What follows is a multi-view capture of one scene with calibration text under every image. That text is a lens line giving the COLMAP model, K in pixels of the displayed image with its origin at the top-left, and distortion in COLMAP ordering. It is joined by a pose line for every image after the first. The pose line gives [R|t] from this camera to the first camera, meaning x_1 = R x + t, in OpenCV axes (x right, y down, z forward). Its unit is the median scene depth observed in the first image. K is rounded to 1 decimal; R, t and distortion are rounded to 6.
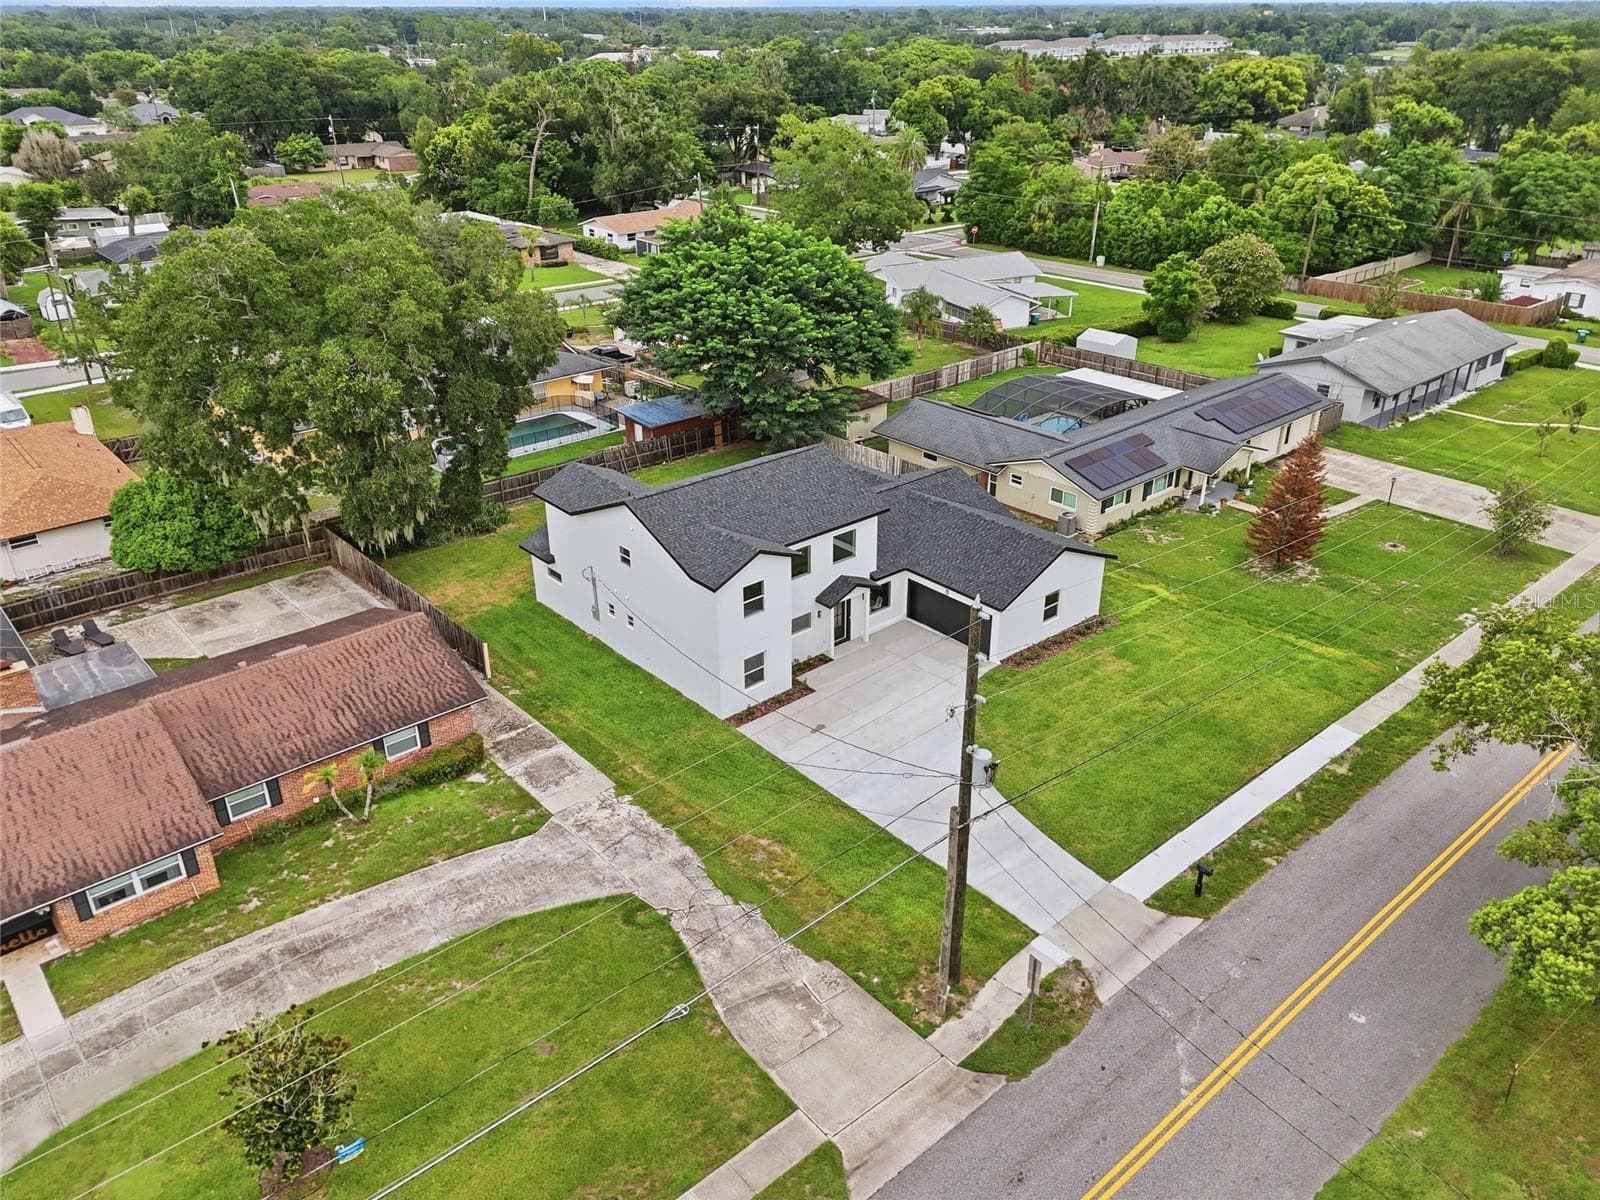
lens RADIAL K [[1180.3, 0, 800.0], [0, 1180.3, 600.0], [0, 0, 1]] dist [0.000003, -0.000099]
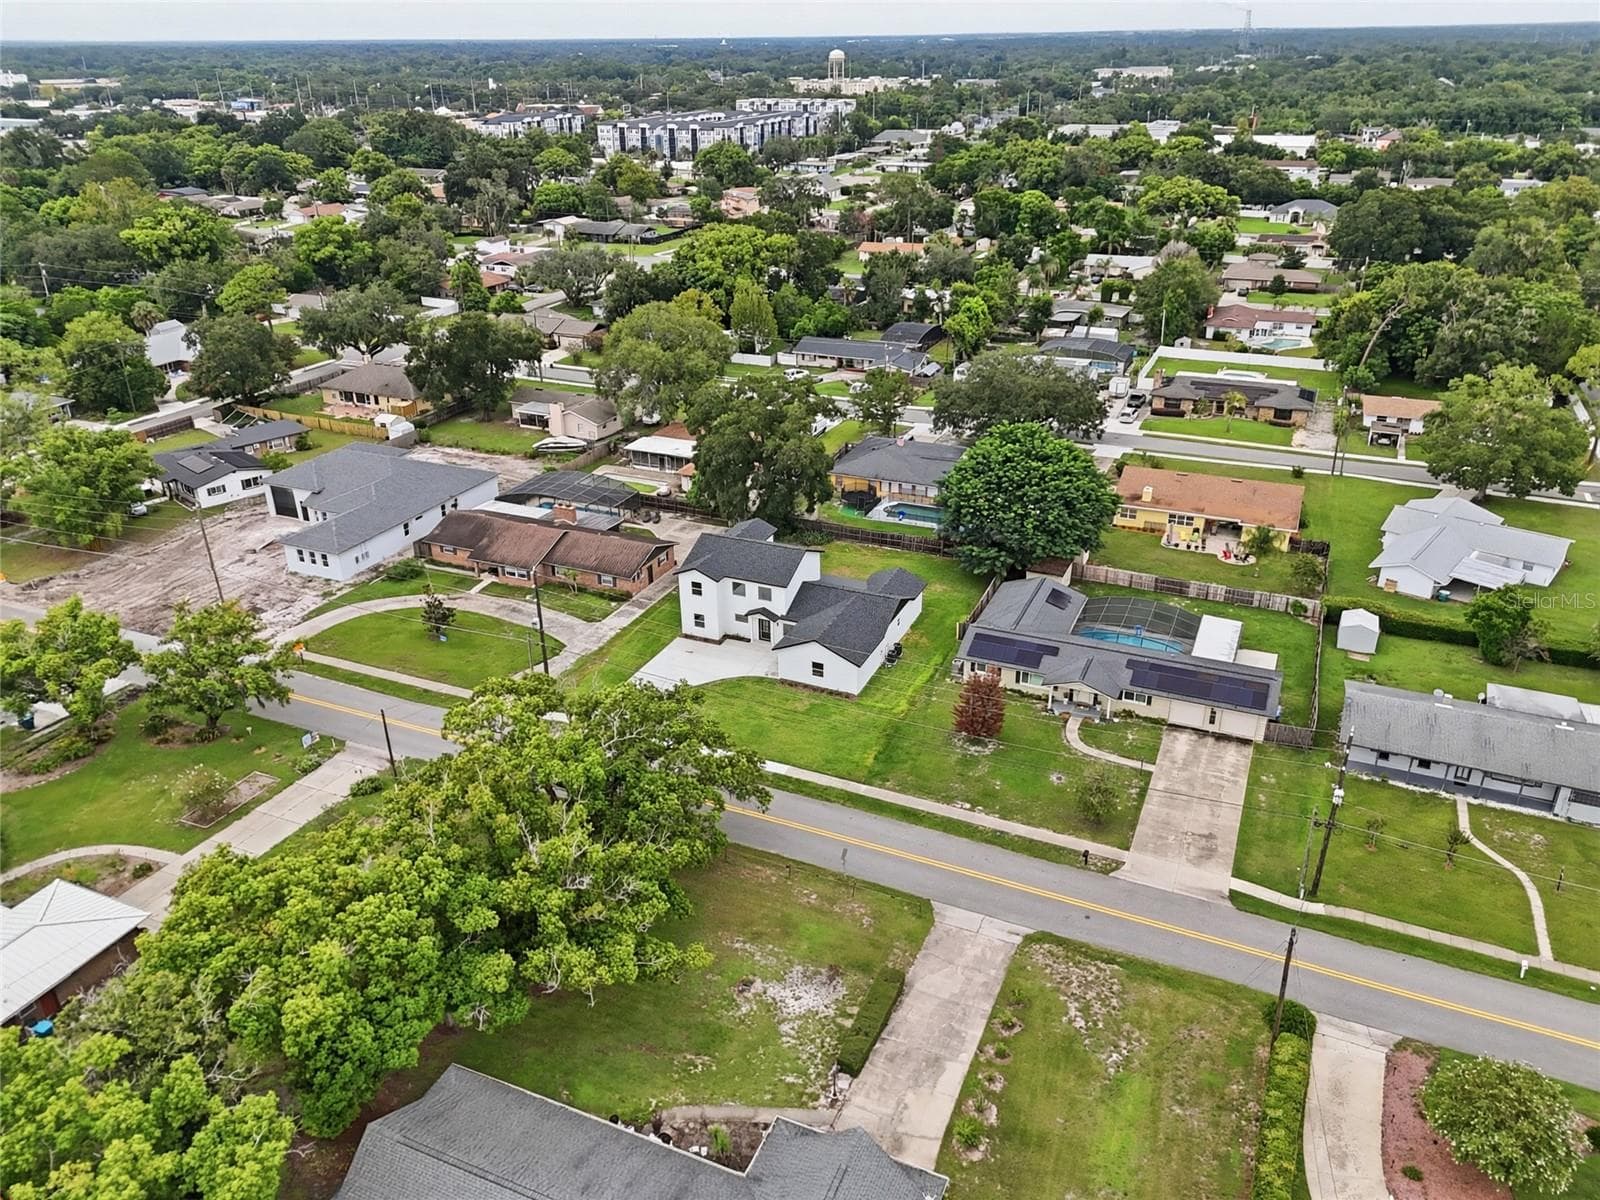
lens RADIAL K [[1180.3, 0, 800.0], [0, 1180.3, 600.0], [0, 0, 1]] dist [0.000003, -0.000099]
pose [[0.425681, 0.389851, -0.816585, 1.793282], [-0.397202, 0.891345, 0.218483, -0.522815], [0.813035, 0.231345, 0.534279, -0.057340]]
